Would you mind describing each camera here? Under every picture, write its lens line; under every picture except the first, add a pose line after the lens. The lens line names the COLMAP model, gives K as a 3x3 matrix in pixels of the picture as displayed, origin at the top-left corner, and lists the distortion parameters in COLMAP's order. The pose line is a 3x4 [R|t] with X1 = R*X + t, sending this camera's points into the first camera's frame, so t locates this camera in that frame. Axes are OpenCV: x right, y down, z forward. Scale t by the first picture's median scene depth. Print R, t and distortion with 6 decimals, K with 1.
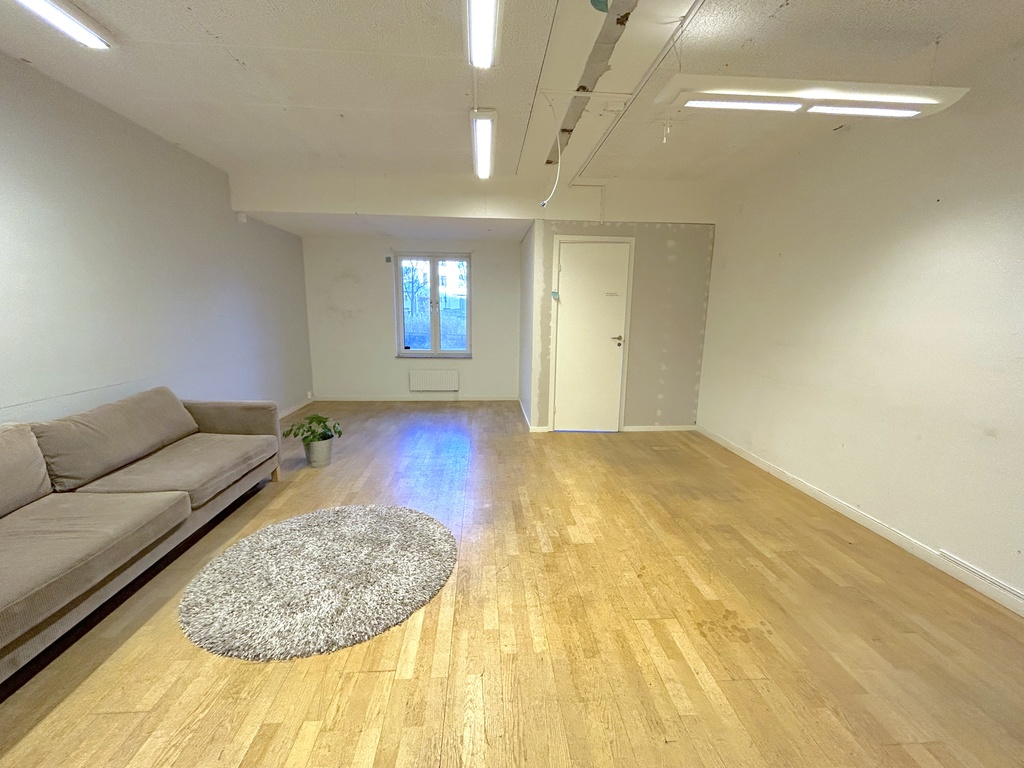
lens RADIAL K [[413.4, 0, 507.2], [0, 413.4, 385.6], [0, 0, 1]] dist [-0.004506, 0.000729]
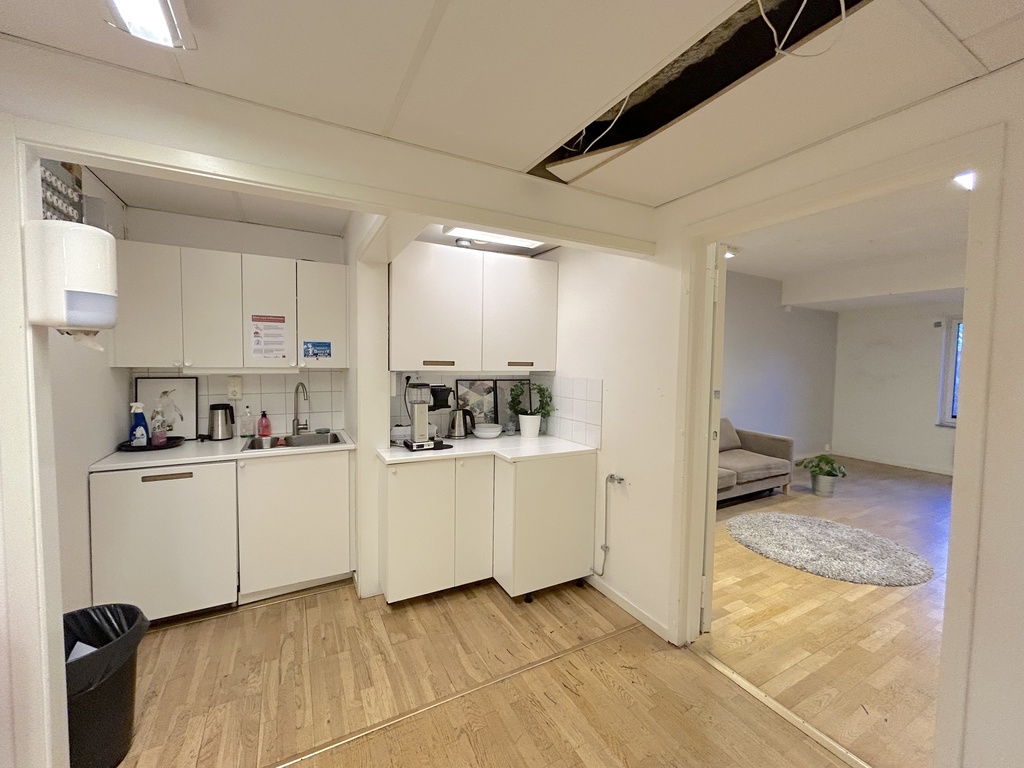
lens RADIAL K [[413.4, 0, 506.9], [0, 413.4, 381.5], [0, 0, 1]] dist [-0.004506, 0.000729]
pose [[0.415483, 0.036911, -0.908852, 0.362665], [-0.170735, 0.984581, -0.038065, 0.076004], [0.893433, 0.170988, 0.415379, -0.586567]]
